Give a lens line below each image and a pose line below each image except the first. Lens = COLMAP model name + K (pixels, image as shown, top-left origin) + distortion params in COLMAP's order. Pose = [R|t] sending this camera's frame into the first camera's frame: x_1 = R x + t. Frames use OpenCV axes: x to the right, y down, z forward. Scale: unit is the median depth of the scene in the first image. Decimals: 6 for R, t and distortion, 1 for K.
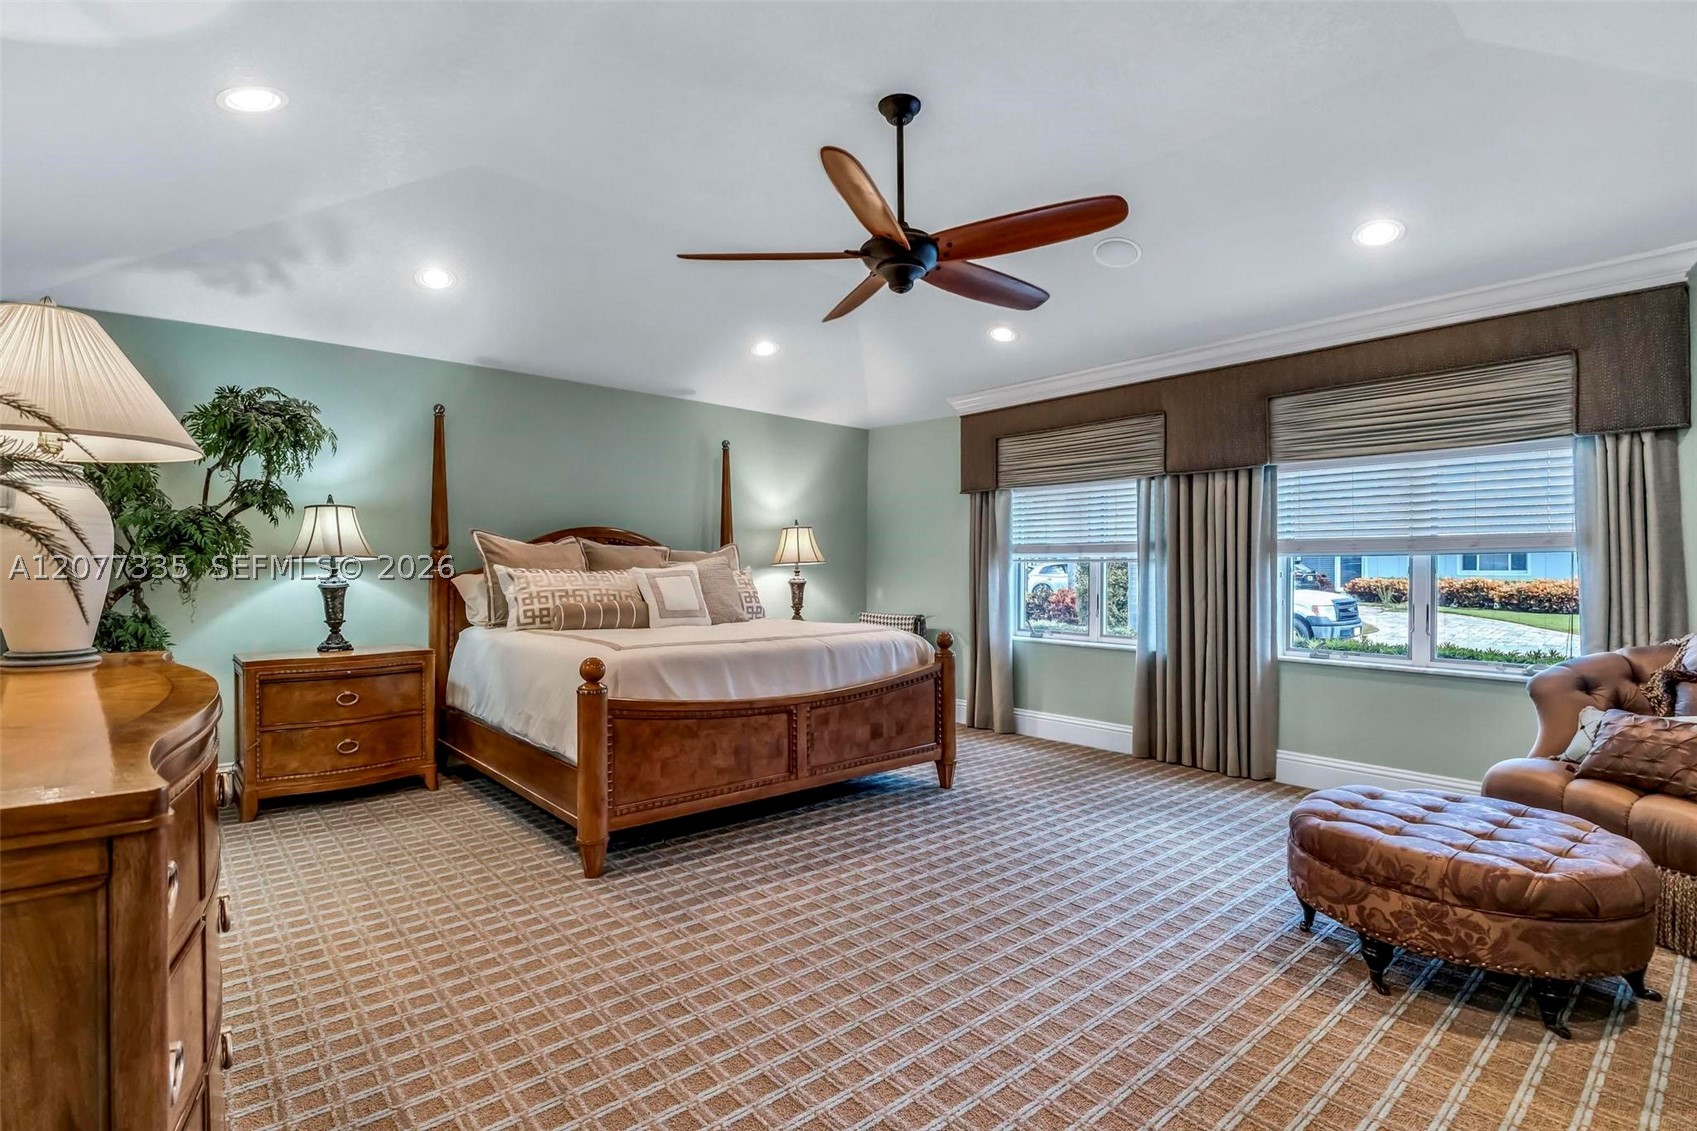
lens RADIAL K [[793.2, 0, 838.0], [0, 793.2, 577.8], [0, 0, 1]] dist [-0.020397, 0.002596]
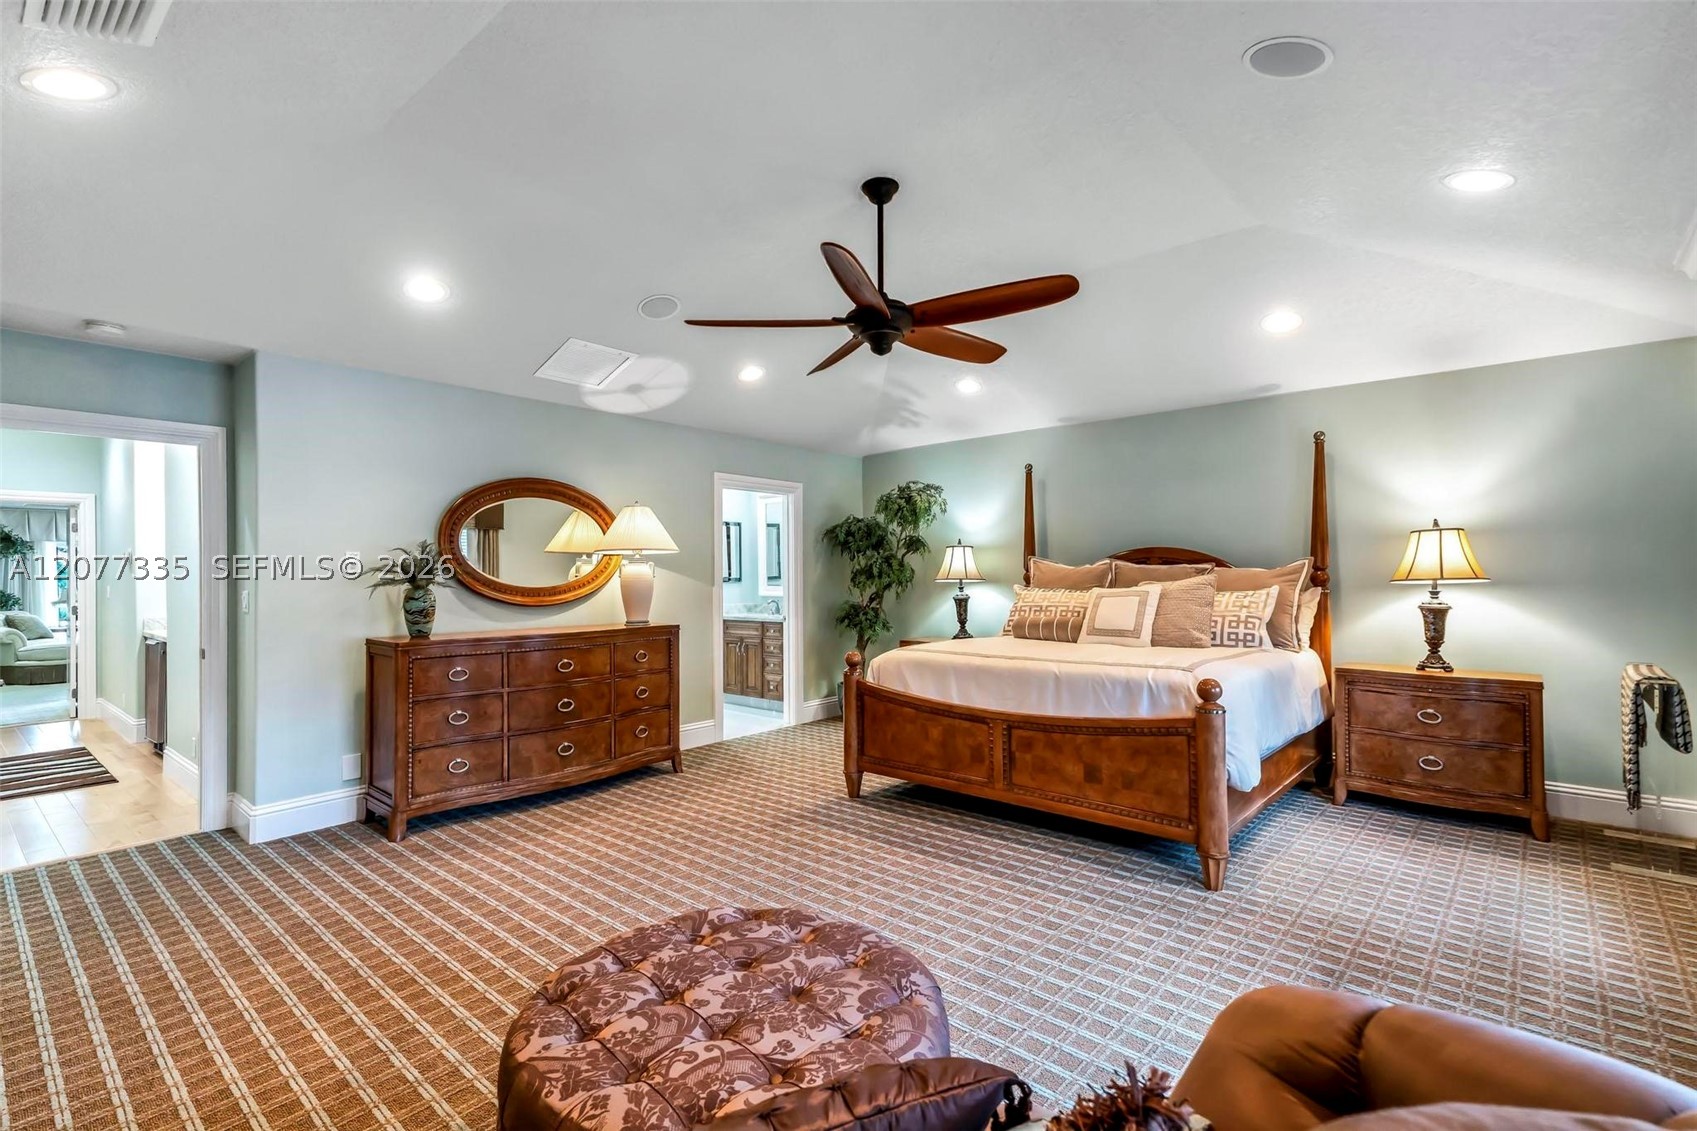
lens RADIAL K [[758.3, 0, 849.4], [0, 758.3, 576.1], [0, 0, 1]] dist [0.037289, -0.000990]
pose [[0.157124, -0.001049, -0.987578, 0.804326], [-0.001676, 0.999998, -0.001329, -0.029479], [0.987577, 0.001864, 0.157122, 0.546338]]
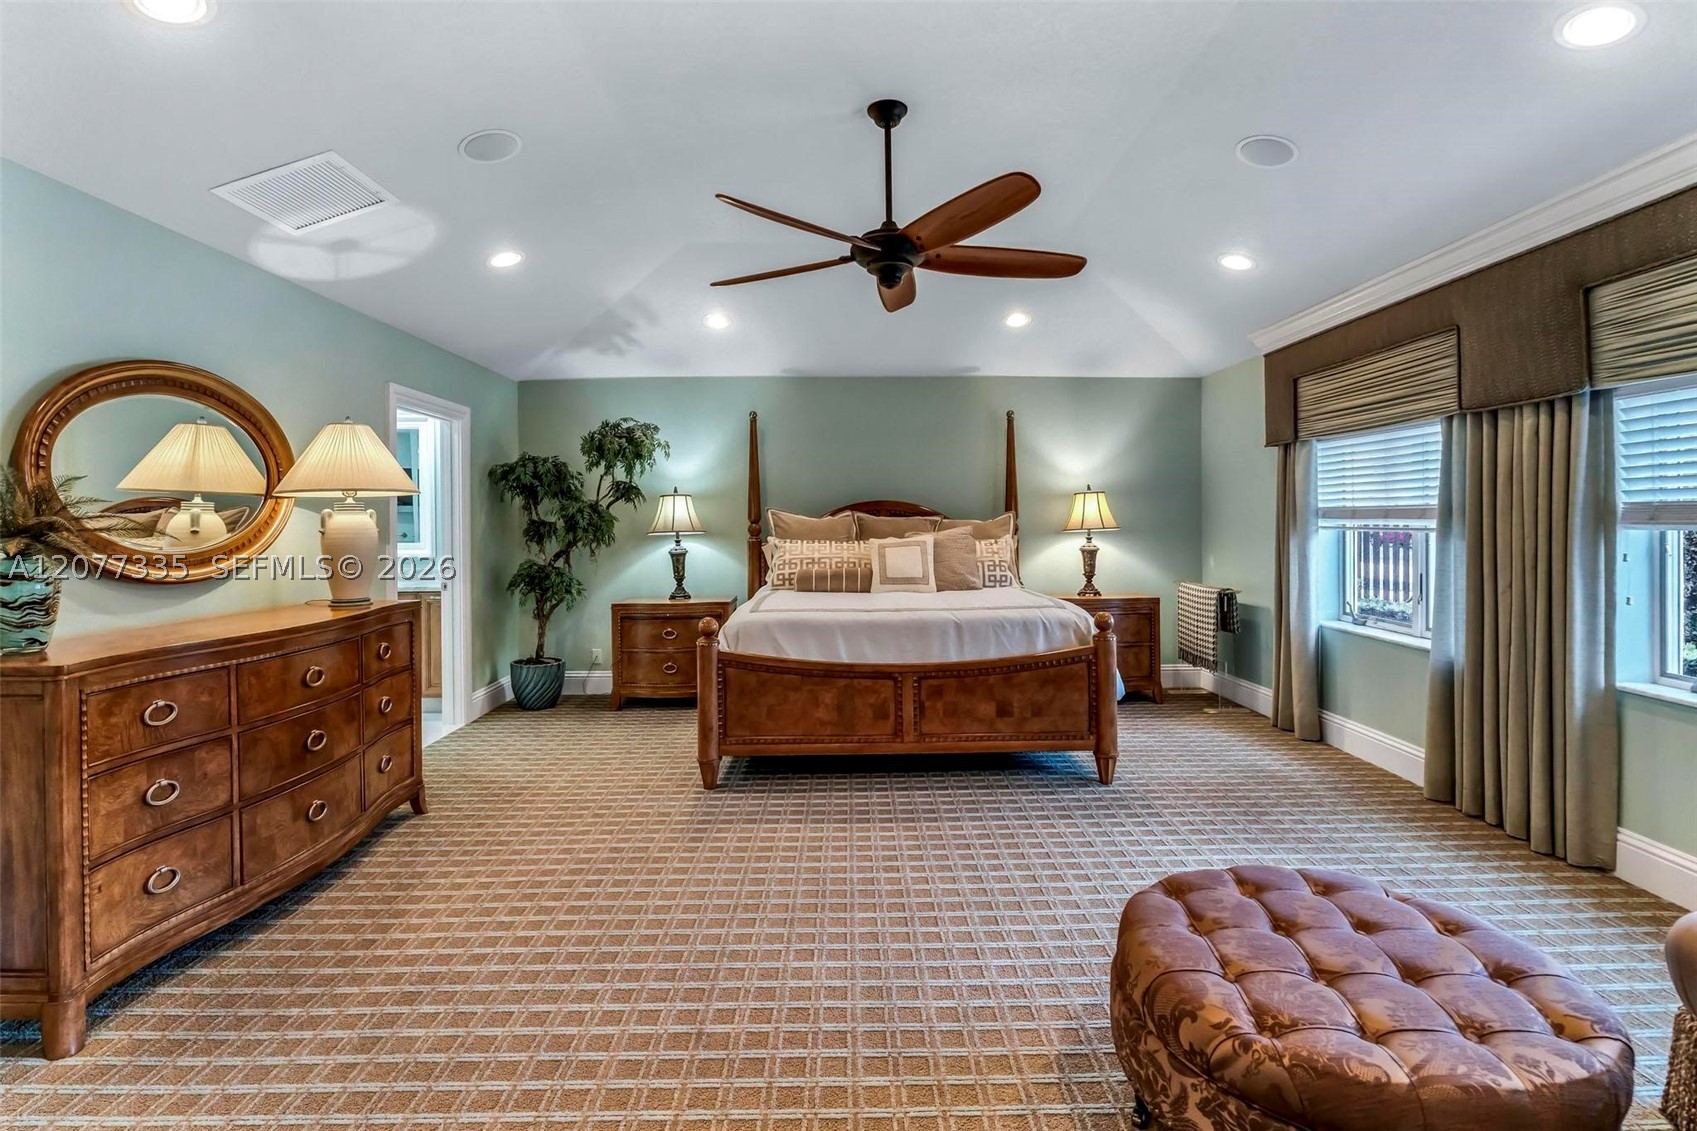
lens RADIAL K [[793.2, 0, 858.1], [0, 793.2, 527.5], [0, 0, 1]] dist [-0.020397, 0.002596]
pose [[0.775875, -0.003113, -0.630879, 0.492384], [0.004078, 0.999992, 0.000081, -0.031779], [0.630873, -0.002636, 0.775881, 0.111980]]
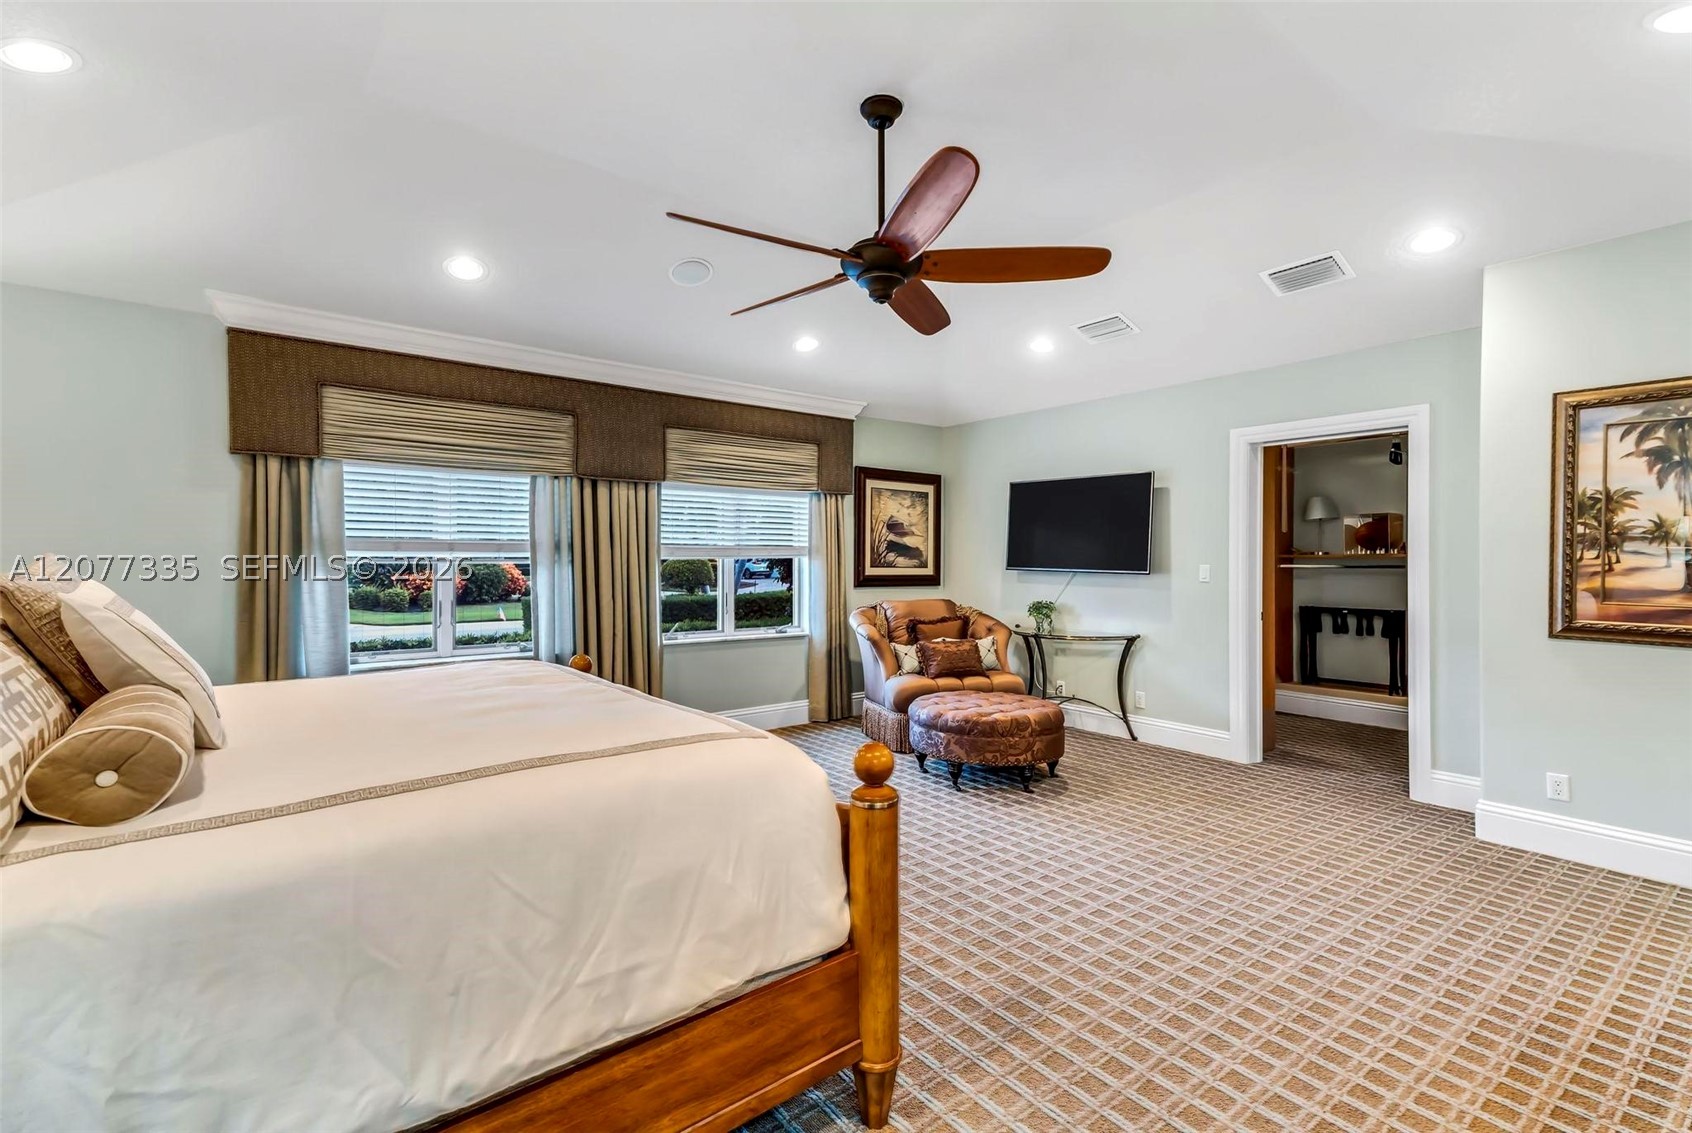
lens RADIAL K [[756.1, 0, 837.4], [0, 756.1, 557.4], [0, 0, 1]] dist [0.037289, -0.000990]
pose [[0.052974, 0.006220, 0.998577, -0.598087], [0.012496, 0.999898, -0.006891, -0.018242], [-0.998518, 0.012843, 0.052891, 0.691861]]
